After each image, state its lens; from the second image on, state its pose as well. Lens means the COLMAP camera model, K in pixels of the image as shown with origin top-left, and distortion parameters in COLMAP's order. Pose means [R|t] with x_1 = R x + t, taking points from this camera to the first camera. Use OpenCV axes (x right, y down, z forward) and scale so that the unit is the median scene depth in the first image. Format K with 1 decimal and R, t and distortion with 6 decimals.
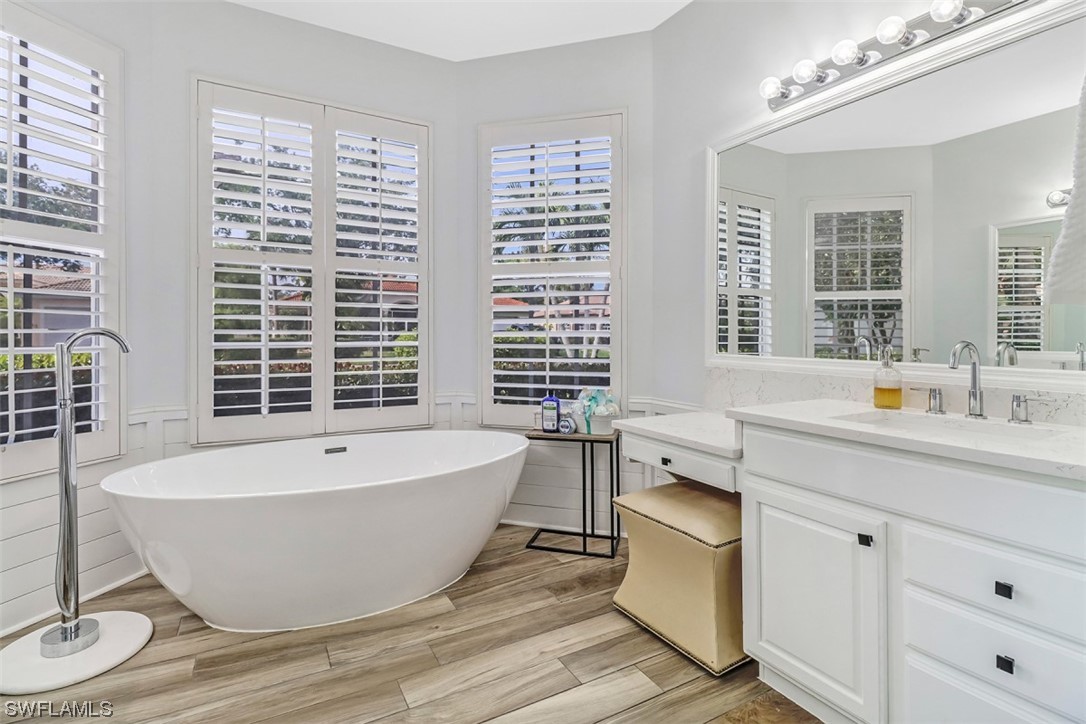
lens RADIAL K [[504.6, 0, 541.3], [0, 504.6, 329.5], [0, 0, 1]] dist [-0.000677, -0.014427]
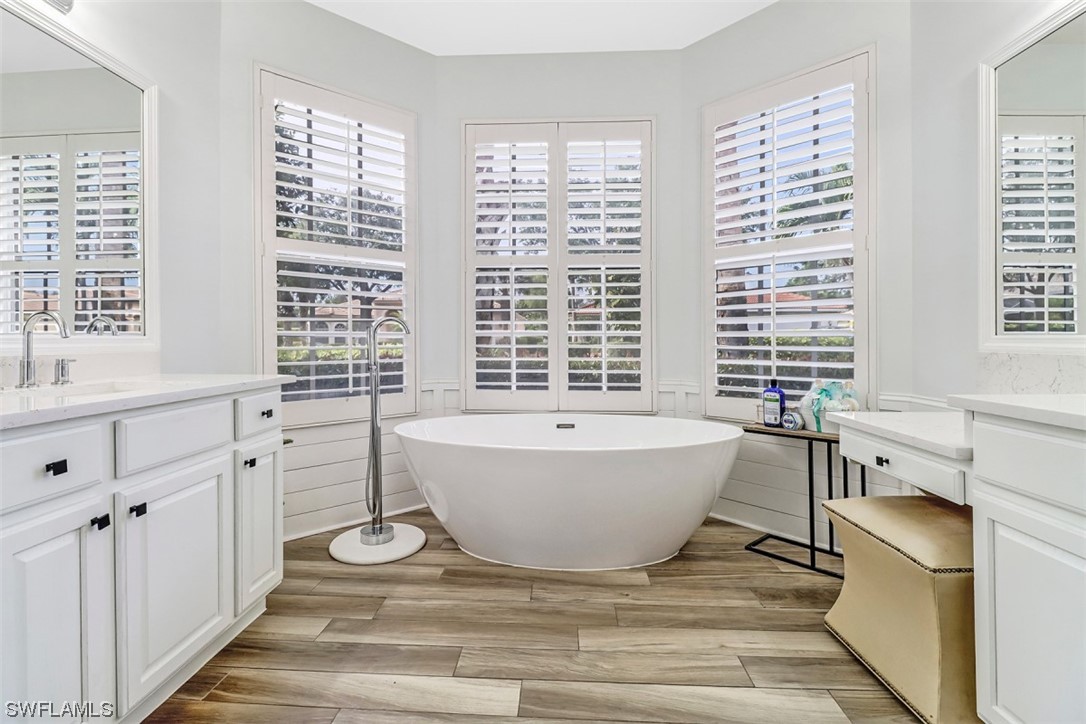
lens RADIAL K [[509.5, 0, 538.8], [0, 509.5, 336.7], [0, 0, 1]] dist [-0.000063, -0.018068]
pose [[0.844417, -0.005922, -0.535654, 0.185306], [0.007910, 0.999968, 0.001414, 0.045992], [0.535628, -0.005431, 0.844436, 0.009684]]
